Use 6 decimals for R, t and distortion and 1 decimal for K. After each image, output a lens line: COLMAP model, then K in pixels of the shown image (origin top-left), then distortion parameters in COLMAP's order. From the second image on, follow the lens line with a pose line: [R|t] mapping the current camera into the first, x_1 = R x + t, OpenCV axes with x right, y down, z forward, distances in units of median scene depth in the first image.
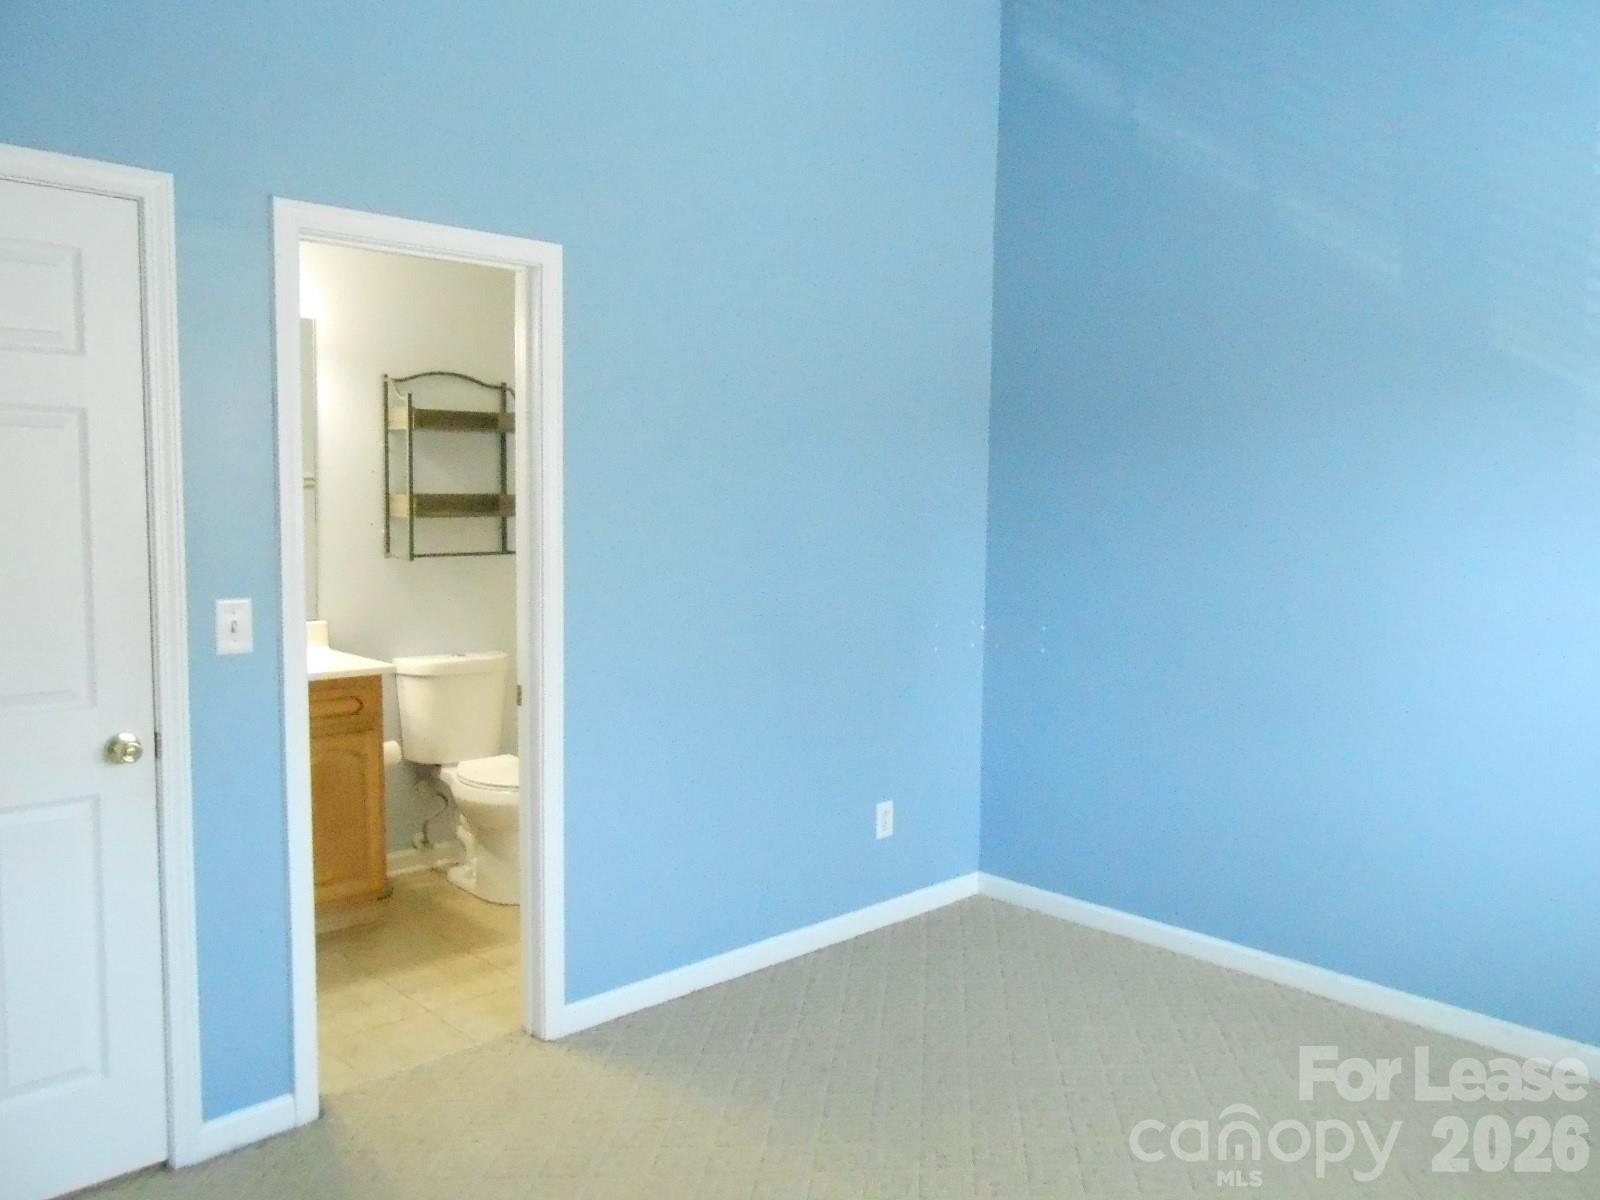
lens RADIAL K [[1253.5, 0, 806.6], [0, 1253.5, 597.4], [0, 0, 1]] dist [-0.038401, 0.035921]
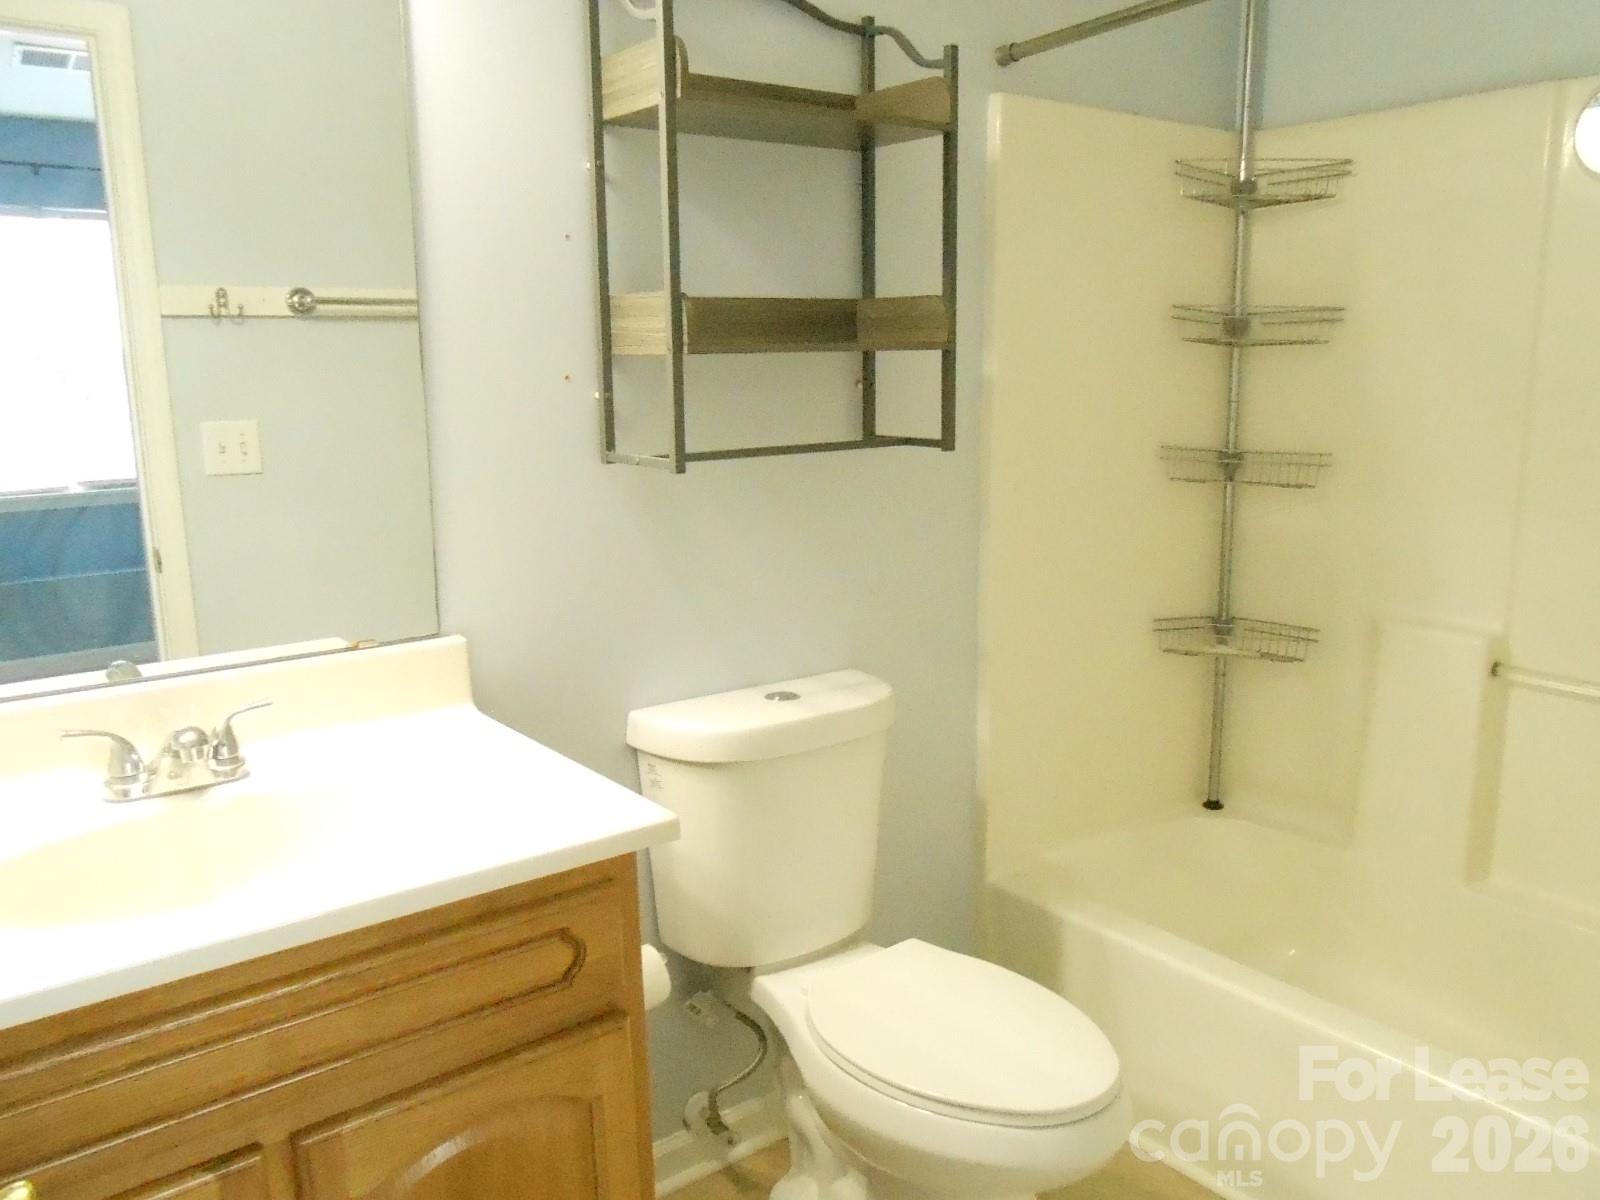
lens RADIAL K [[1253.5, 0, 806.6], [0, 1253.5, 597.4], [0, 0, 1]] dist [-0.038401, 0.035921]
pose [[0.993733, -0.003570, -0.111720, -0.230647], [0.016133, 0.993605, 0.111751, -0.032881], [0.110606, -0.112853, 0.987436, 0.614553]]
